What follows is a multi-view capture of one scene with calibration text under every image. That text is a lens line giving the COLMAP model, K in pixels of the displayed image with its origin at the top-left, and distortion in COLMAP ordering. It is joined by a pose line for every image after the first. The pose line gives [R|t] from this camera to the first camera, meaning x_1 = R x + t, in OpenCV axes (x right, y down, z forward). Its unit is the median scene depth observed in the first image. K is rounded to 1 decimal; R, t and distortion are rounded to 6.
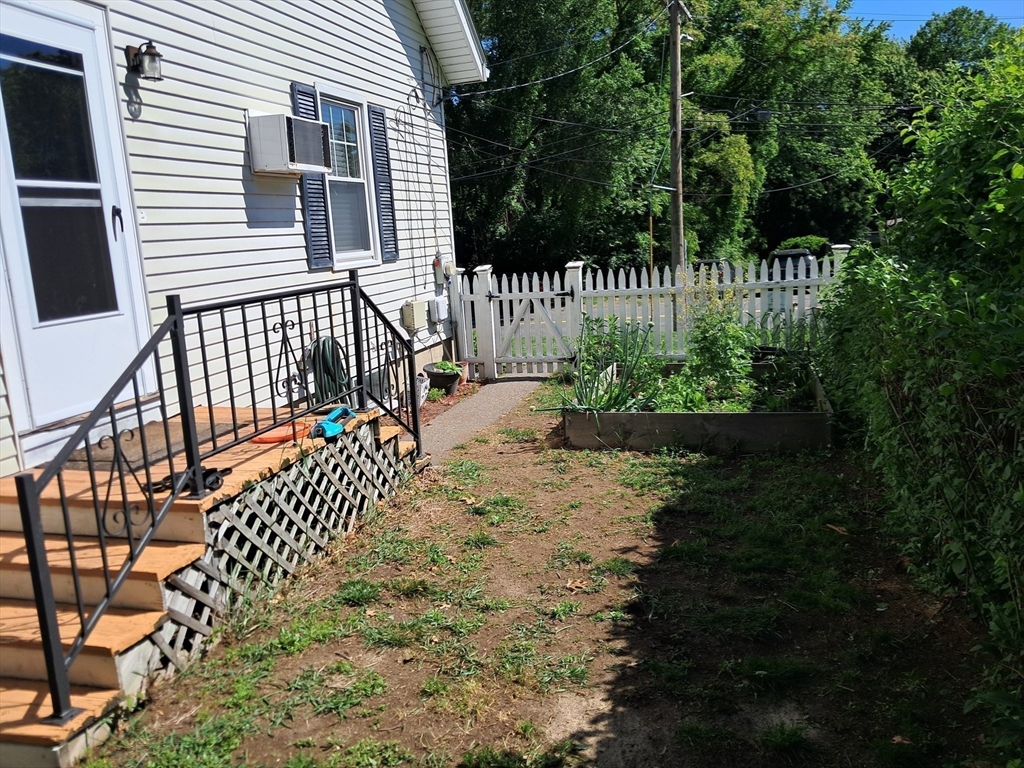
lens RADIAL K [[817.2, 0, 509.6], [0, 817.2, 367.0], [0, 0, 1]] dist [0.010897, -0.002053]
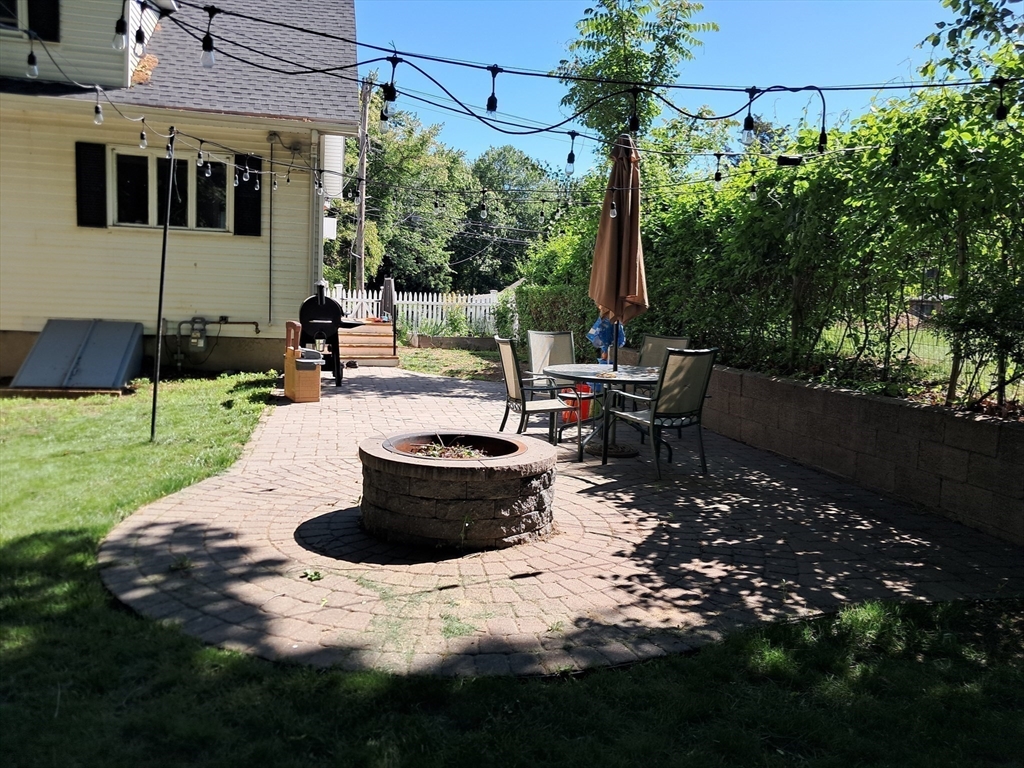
lens RADIAL K [[817.2, 0, 509.6], [0, 817.2, 367.0], [0, 0, 1]] dist [0.010897, -0.002053]
pose [[0.868620, 0.054398, 0.492484, -0.109413], [-0.014189, 0.996278, -0.085020, 0.041977], [-0.495276, 0.066862, 0.866159, -0.166027]]
